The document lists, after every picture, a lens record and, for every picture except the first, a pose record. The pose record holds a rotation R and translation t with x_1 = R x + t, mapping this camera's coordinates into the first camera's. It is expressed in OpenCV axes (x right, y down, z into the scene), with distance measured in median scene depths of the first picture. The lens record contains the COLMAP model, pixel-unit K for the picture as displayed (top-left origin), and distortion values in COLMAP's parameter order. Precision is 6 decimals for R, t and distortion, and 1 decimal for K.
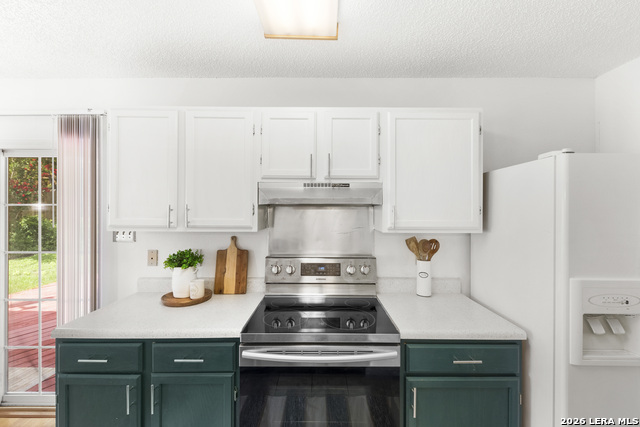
lens RADIAL K [[272.9, 0, 319.6], [0, 272.9, 209.8], [0, 0, 1]] dist [0.002884, -0.000160]
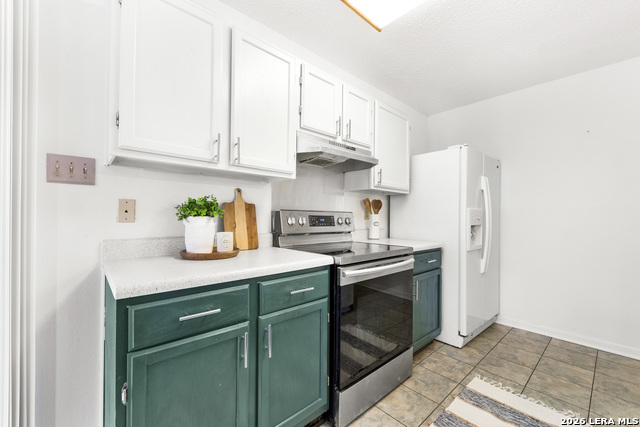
lens RADIAL K [[272.9, 0, 322.9], [0, 272.9, 214.1], [0, 0, 1]] dist [0.002884, -0.000160]
pose [[0.727022, 0.013017, 0.686491, -0.788308], [-0.005351, 0.999897, -0.013293, 0.207790], [-0.686594, 0.005991, 0.727017, 0.169245]]
